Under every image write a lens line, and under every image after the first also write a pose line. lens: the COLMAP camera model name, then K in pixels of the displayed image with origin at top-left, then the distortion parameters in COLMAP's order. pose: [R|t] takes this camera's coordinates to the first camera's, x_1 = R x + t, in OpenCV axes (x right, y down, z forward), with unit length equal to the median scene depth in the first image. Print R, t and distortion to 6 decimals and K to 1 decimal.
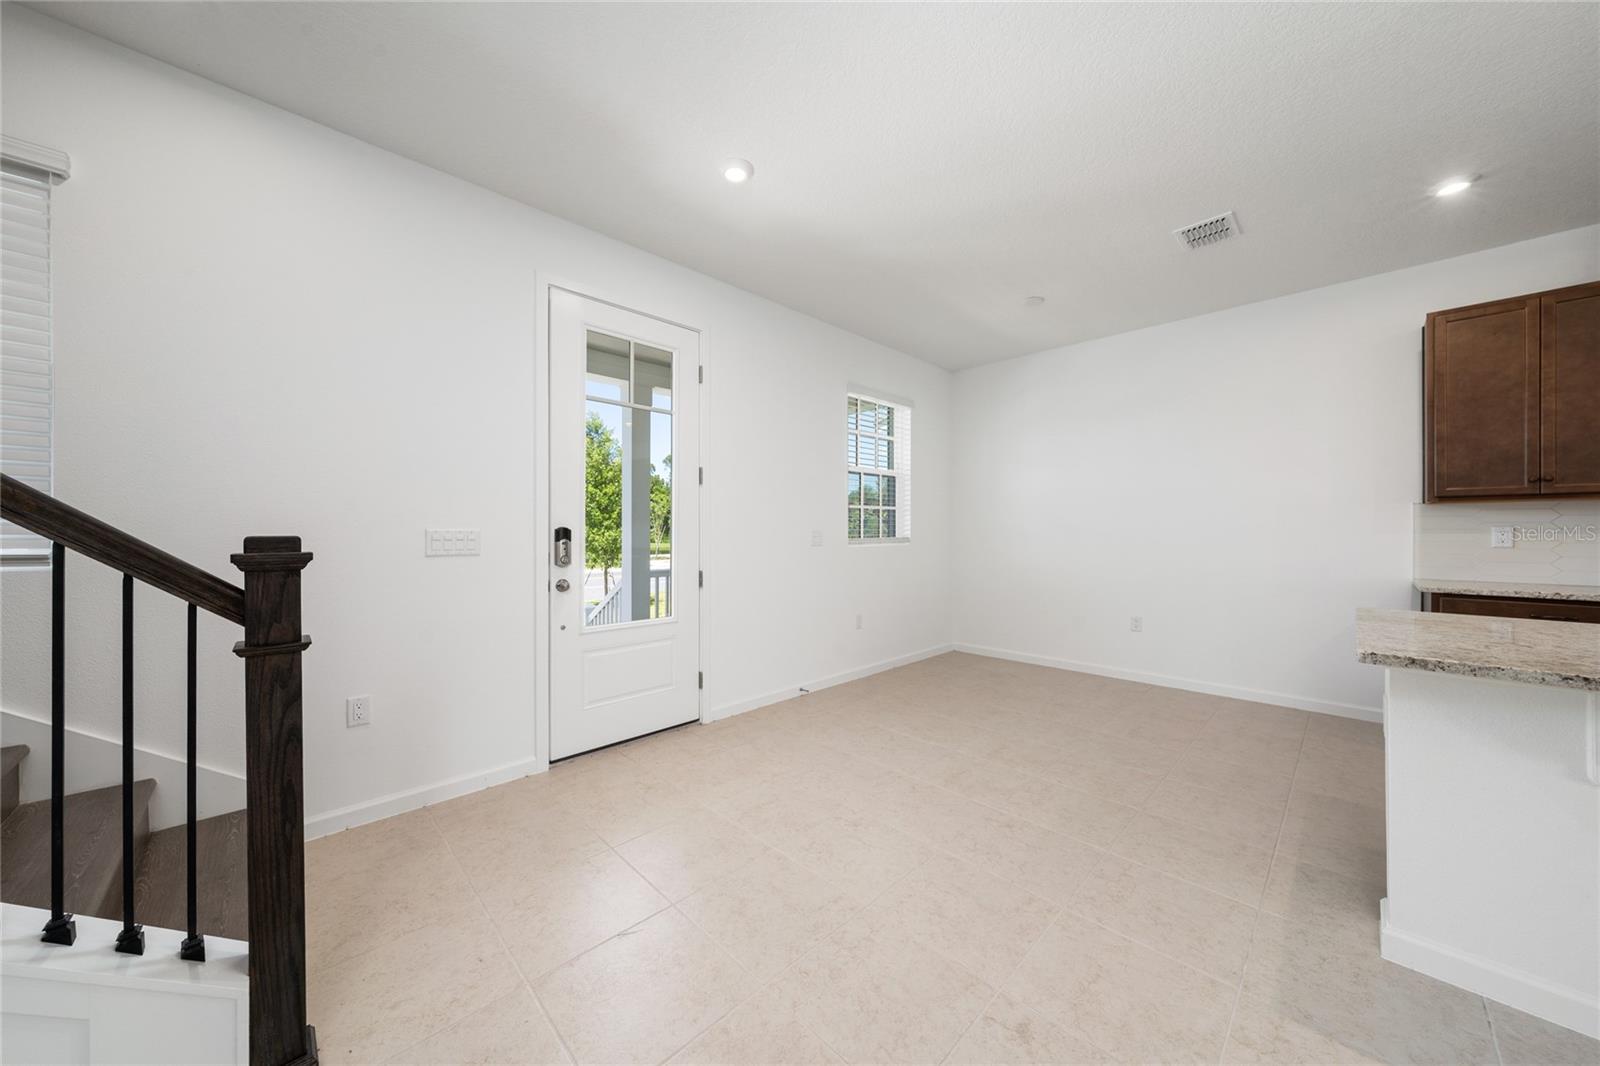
lens RADIAL K [[546.7, 0, 800.0], [0, 546.7, 533.0], [0, 0, 1]] dist [0.000643, 0.000085]
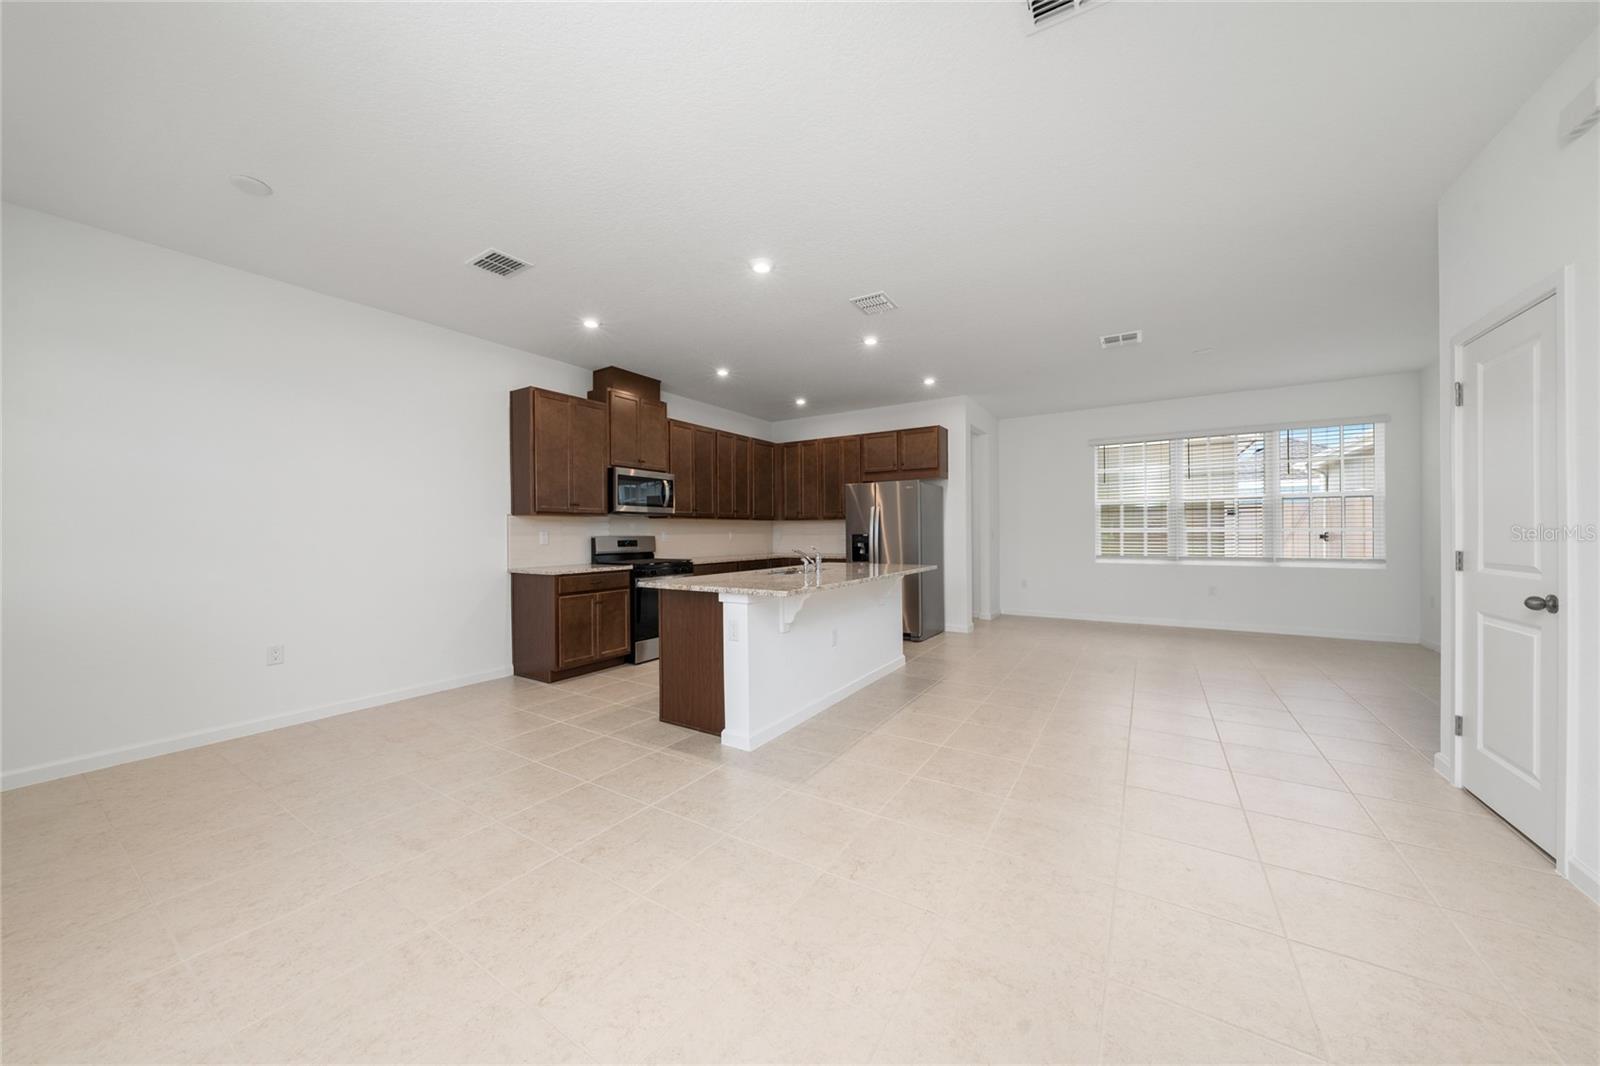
lens RADIAL K [[545.5, 0, 800.0], [0, 545.5, 533.0], [0, 0, 1]] dist [-0.002663, -0.000187]
pose [[-0.222378, 0.001449, 0.974960, -0.452279], [0.008955, 0.999960, 0.000557, -0.001903], [-0.974919, 0.008855, -0.222382, 0.650817]]
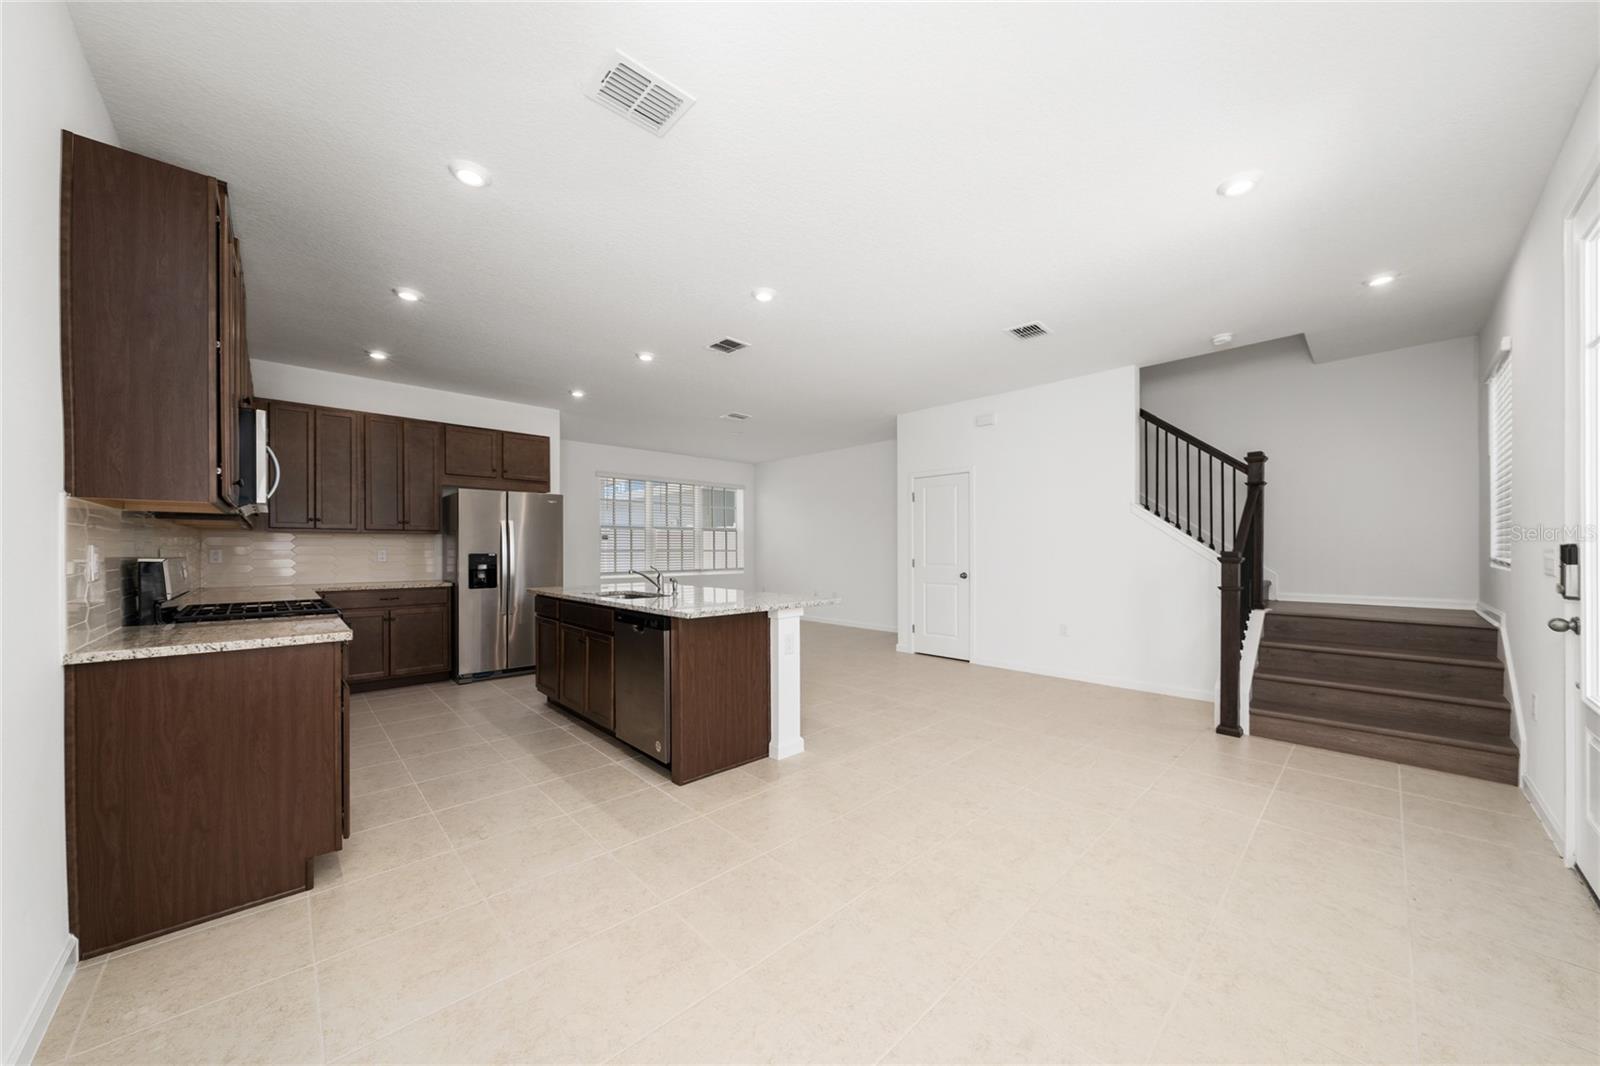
lens RADIAL K [[558.8, 0, 796.3], [0, 558.8, 547.8], [0, 0, 1]] dist [0.000285, 0.000040]
pose [[-0.999764, 0.002477, 0.021561, 0.542813], [0.002455, 0.999996, -0.001076, -0.007793], [-0.021564, -0.001023, -0.999767, 1.651138]]
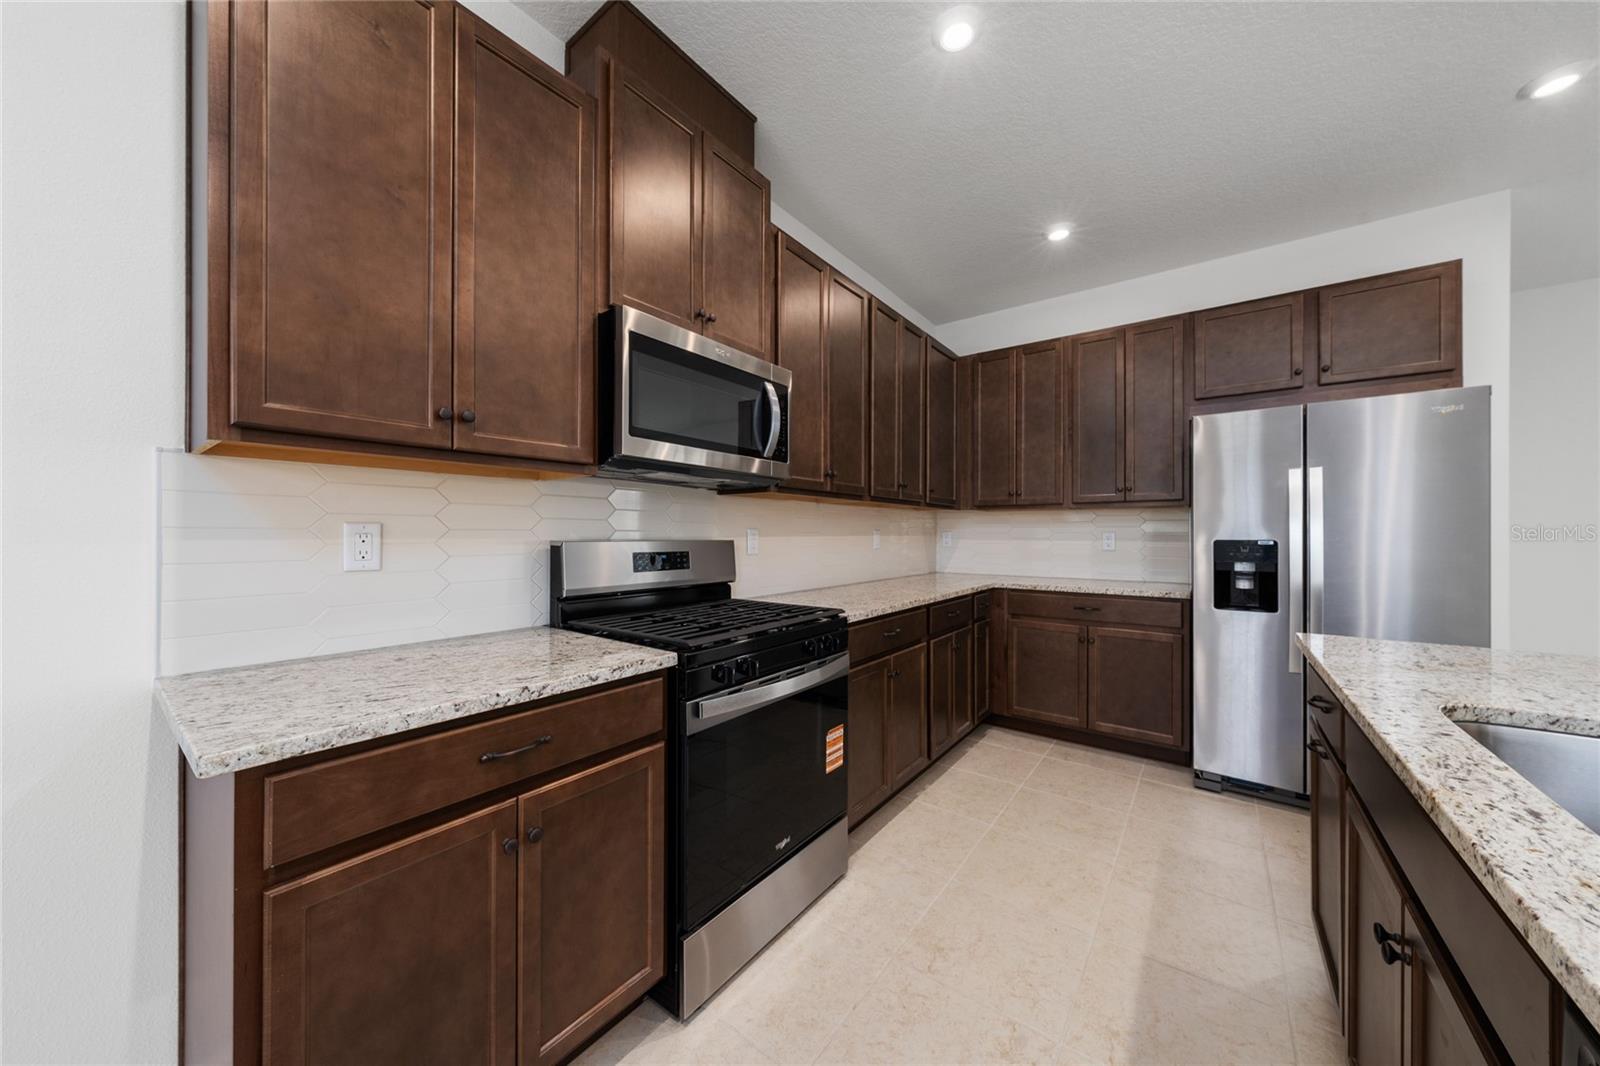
lens RADIAL K [[545.5, 0, 800.0], [0, 545.5, 533.0], [0, 0, 1]] dist [-0.002663, -0.000187]
pose [[-0.149897, 0.003608, 0.988695, 0.827849], [0.000102, 0.999993, -0.003634, -0.002002], [-0.988702, -0.000444, -0.149897, 0.746198]]
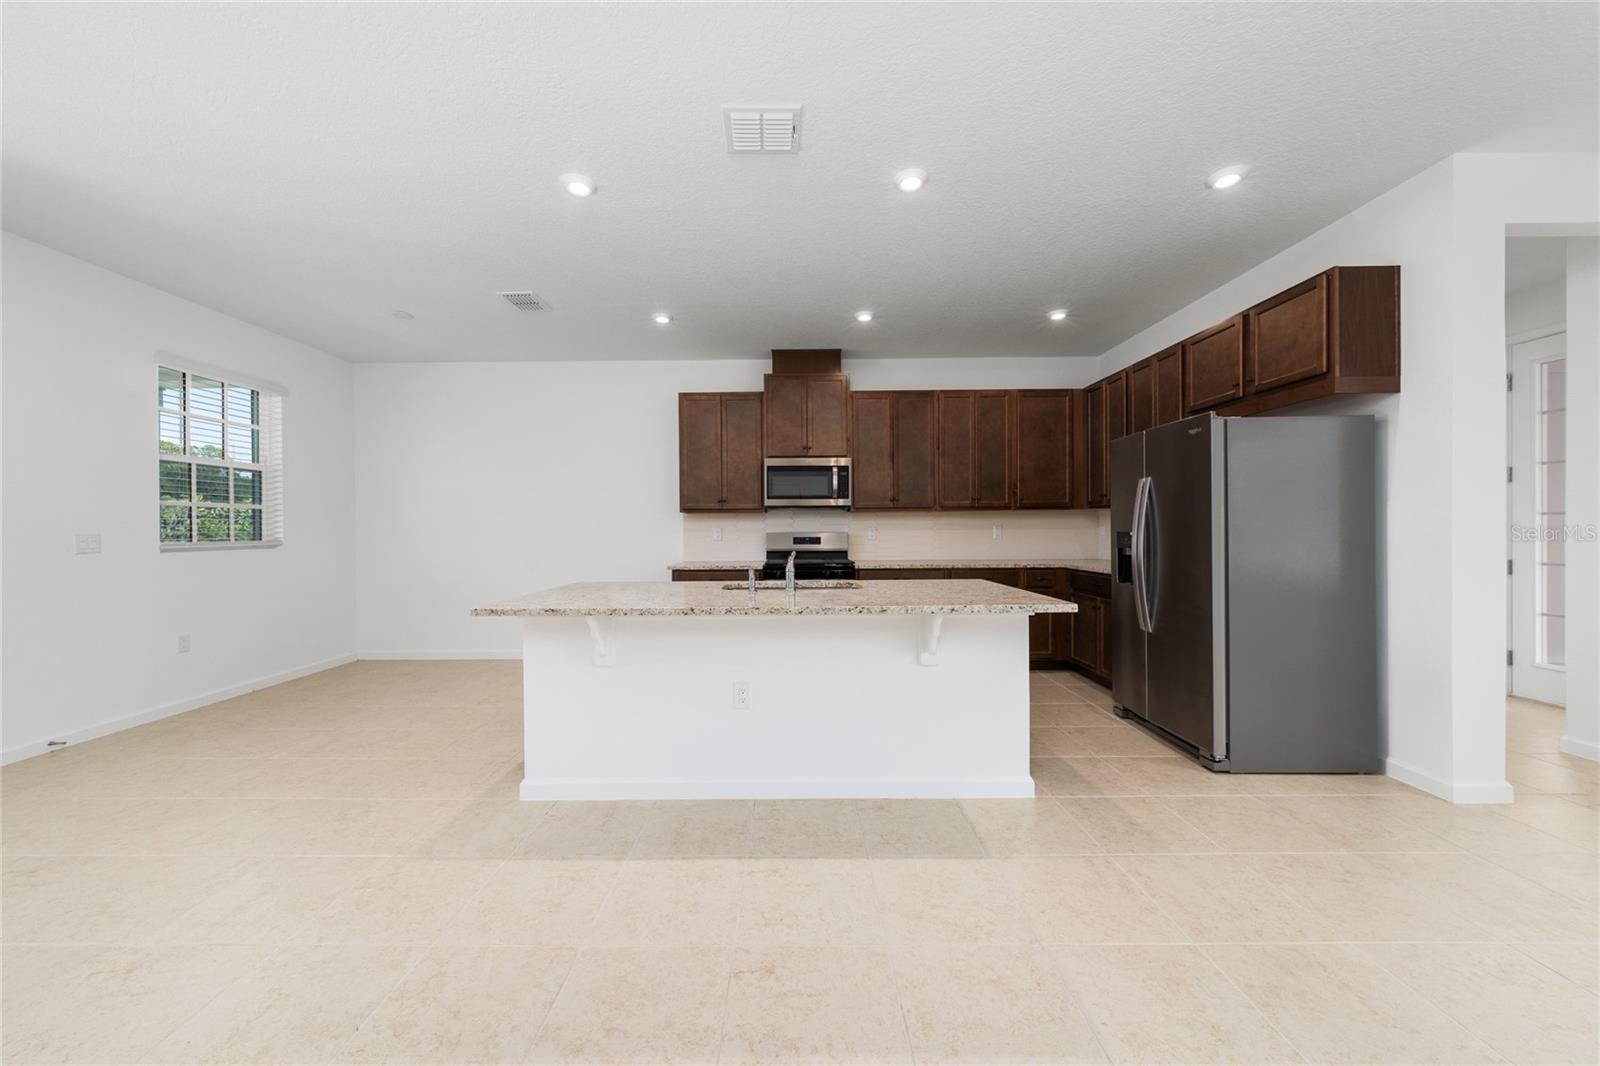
lens RADIAL K [[550.9, 0, 792.3], [0, 550.9, 533.8], [0, 0, 1]] dist [-0.002275, -0.000085]
pose [[0.706941, -0.009421, 0.707209, 0.262663], [0.008766, 0.999951, 0.004558, 0.000482], [-0.707218, 0.002977, 0.706989, -0.365554]]
